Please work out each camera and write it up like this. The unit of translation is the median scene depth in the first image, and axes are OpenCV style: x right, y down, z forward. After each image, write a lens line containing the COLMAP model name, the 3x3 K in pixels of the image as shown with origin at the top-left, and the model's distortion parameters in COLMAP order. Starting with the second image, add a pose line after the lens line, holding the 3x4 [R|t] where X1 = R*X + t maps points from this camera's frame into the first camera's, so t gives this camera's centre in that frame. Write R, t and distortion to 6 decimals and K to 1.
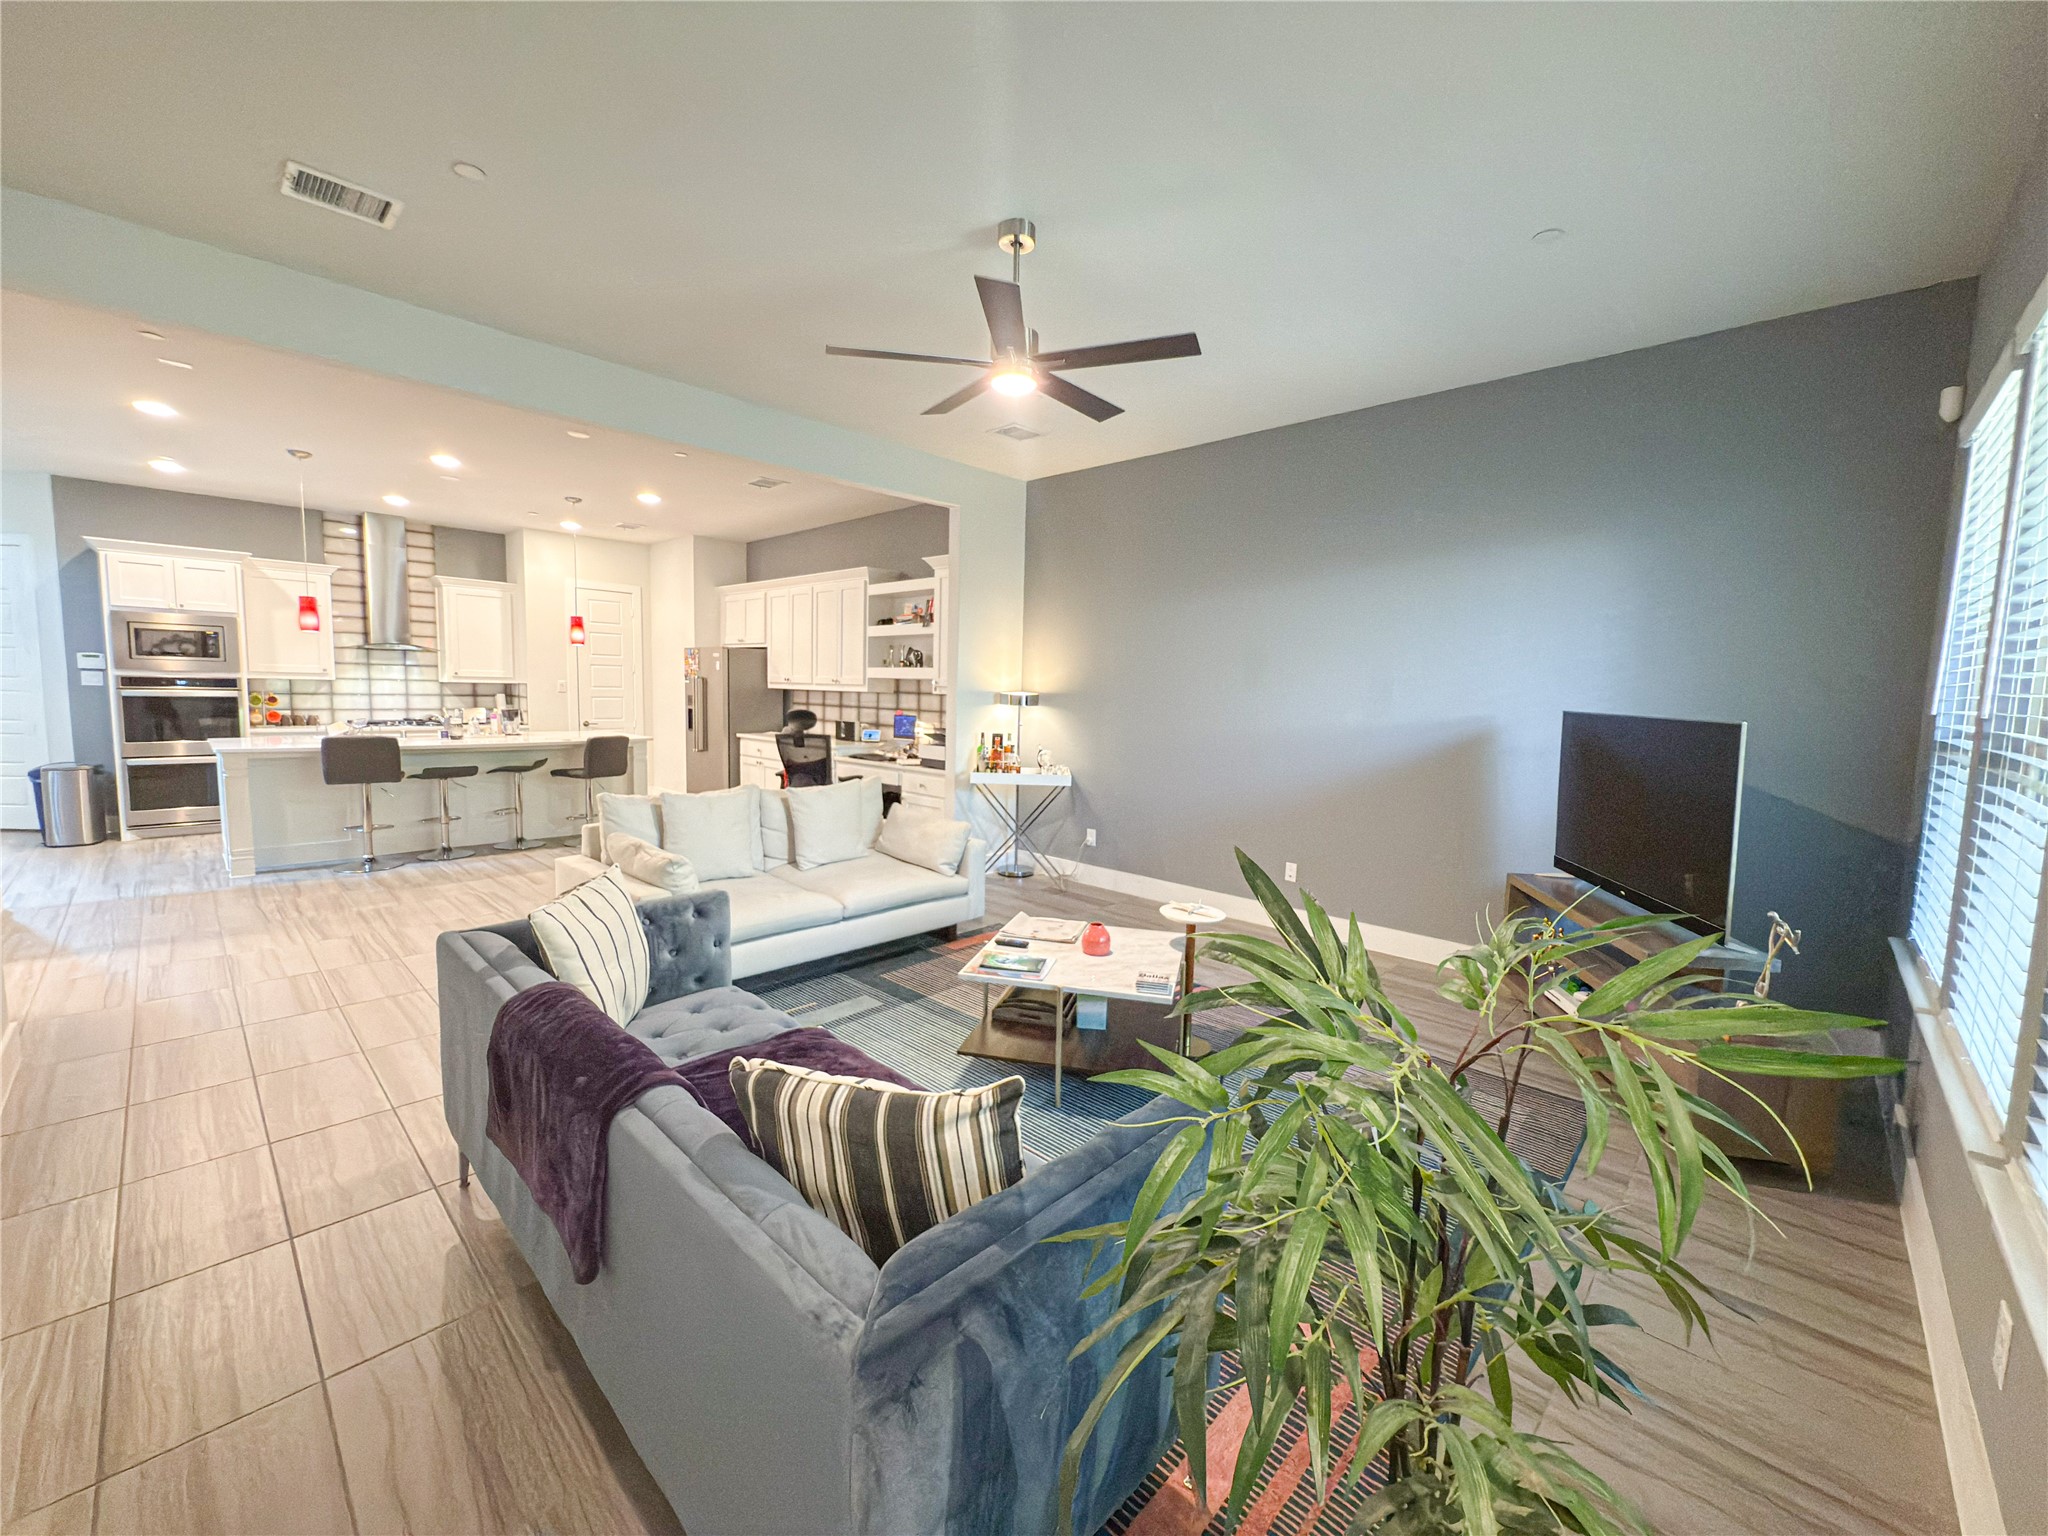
lens RADIAL K [[815.2, 0, 1024.0], [0, 815.2, 768.0], [0, 0, 1]] dist [0.002120, 0.000081]
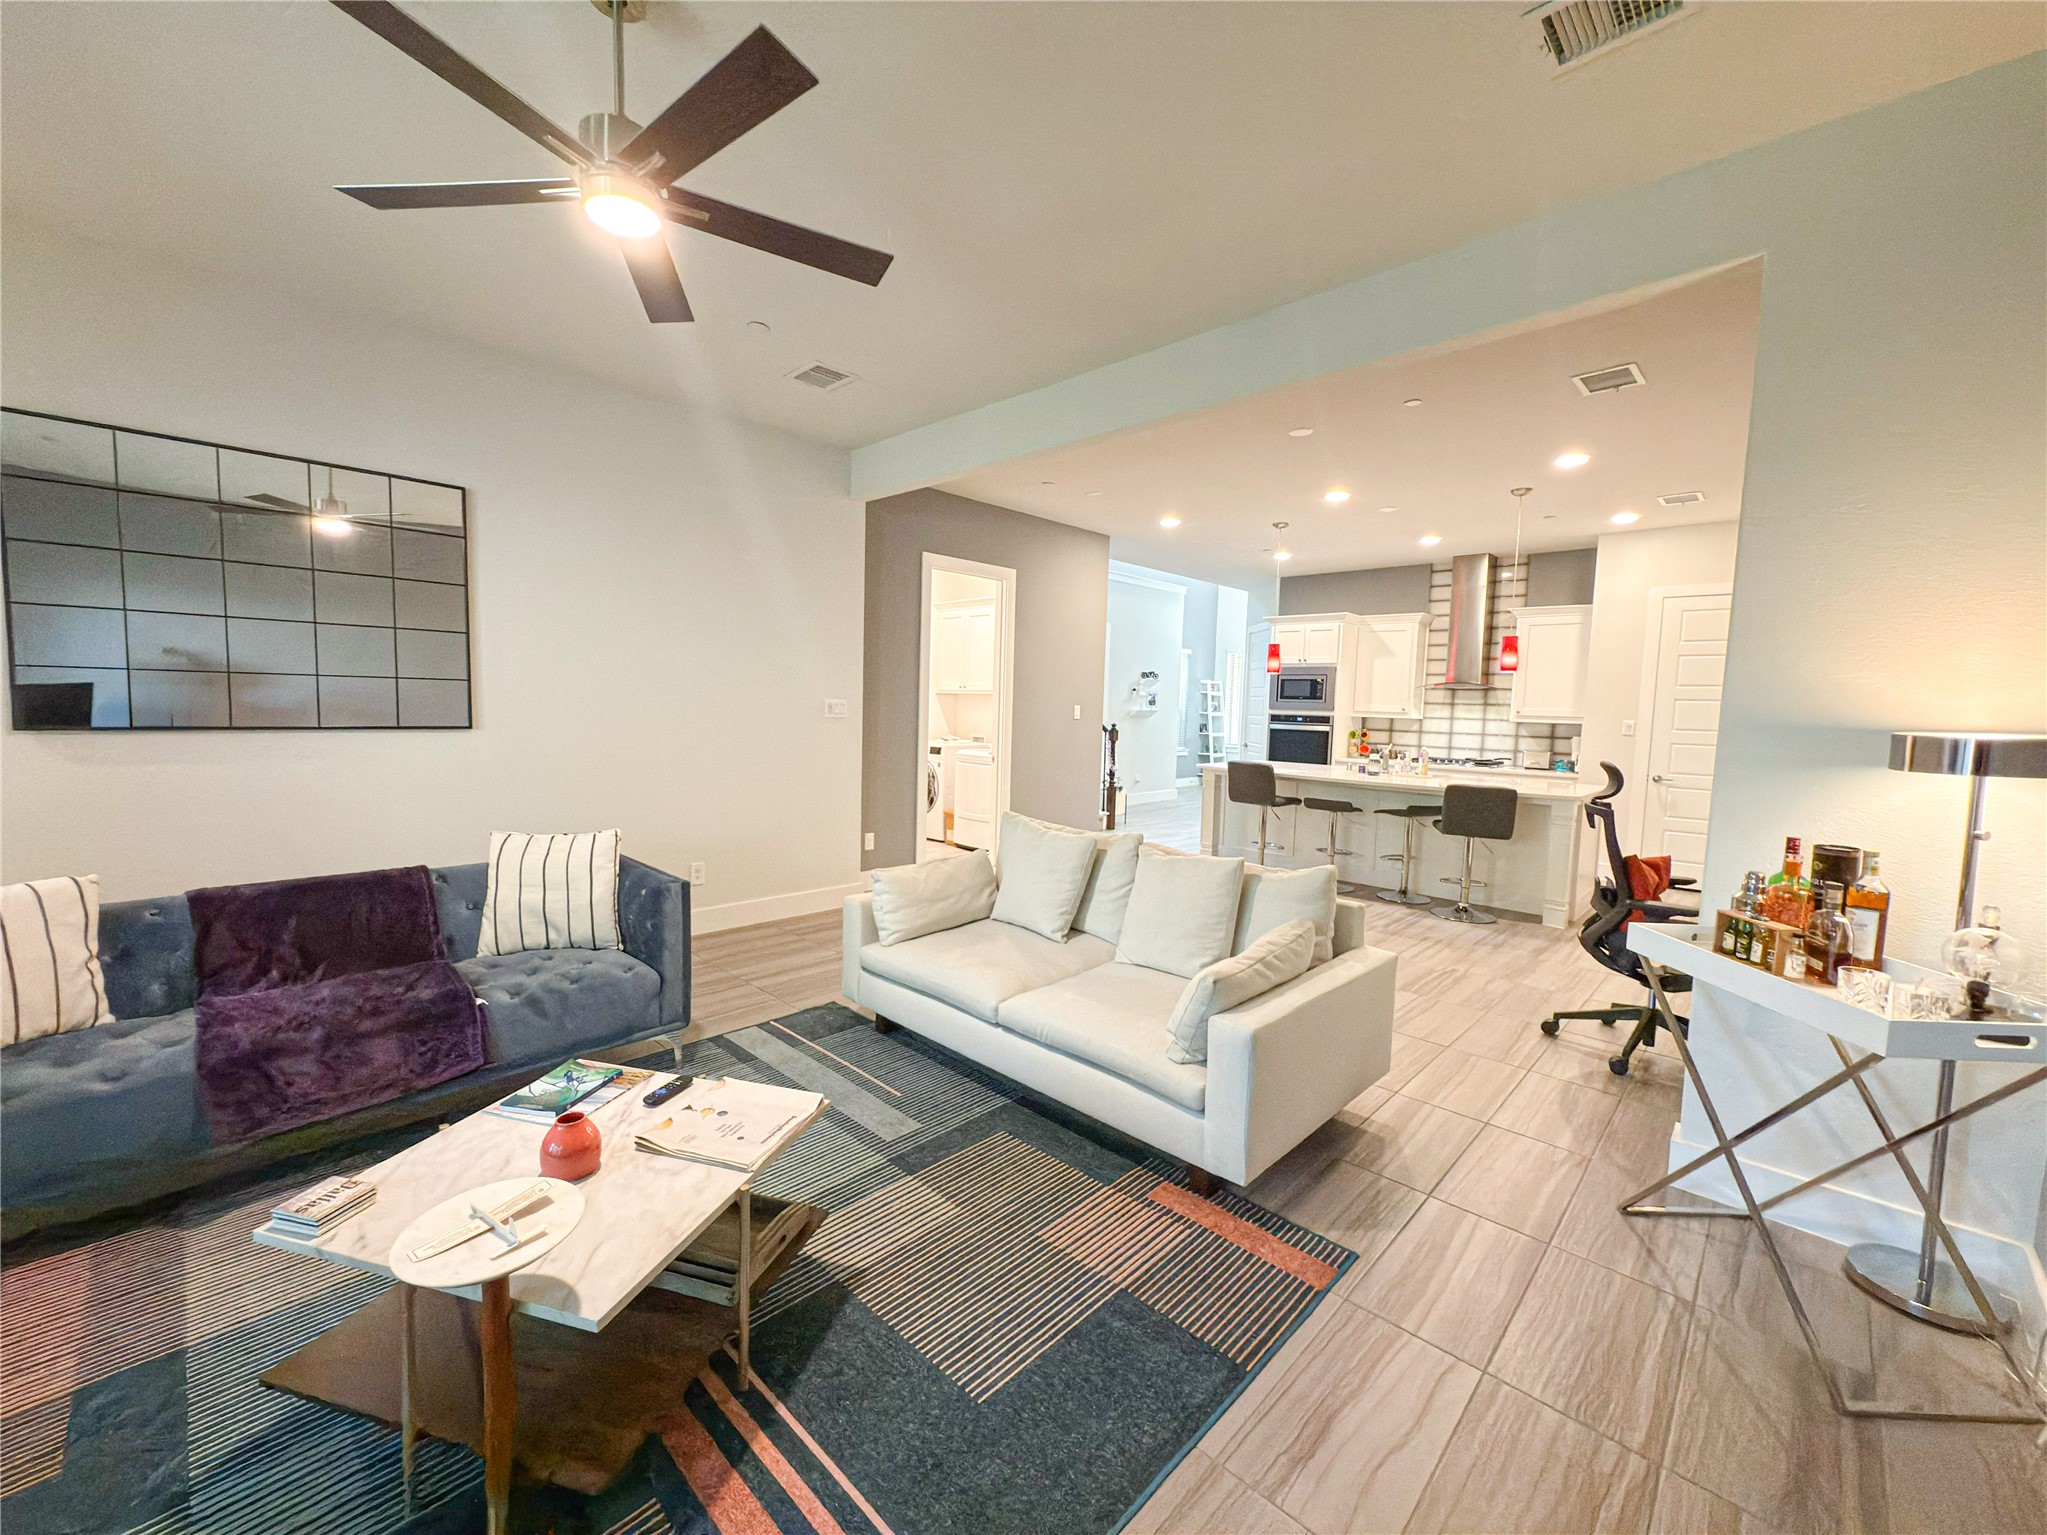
lens RADIAL K [[814.8, 0, 1023.5], [0, 814.8, 767.5], [0, 0, 1]] dist [0.002120, 0.000081]
pose [[-0.001064, 0.055450, -0.998461, 0.229116], [-0.124687, 0.990662, 0.055150, -0.037794], [0.992196, 0.124553, 0.005860, 0.474795]]
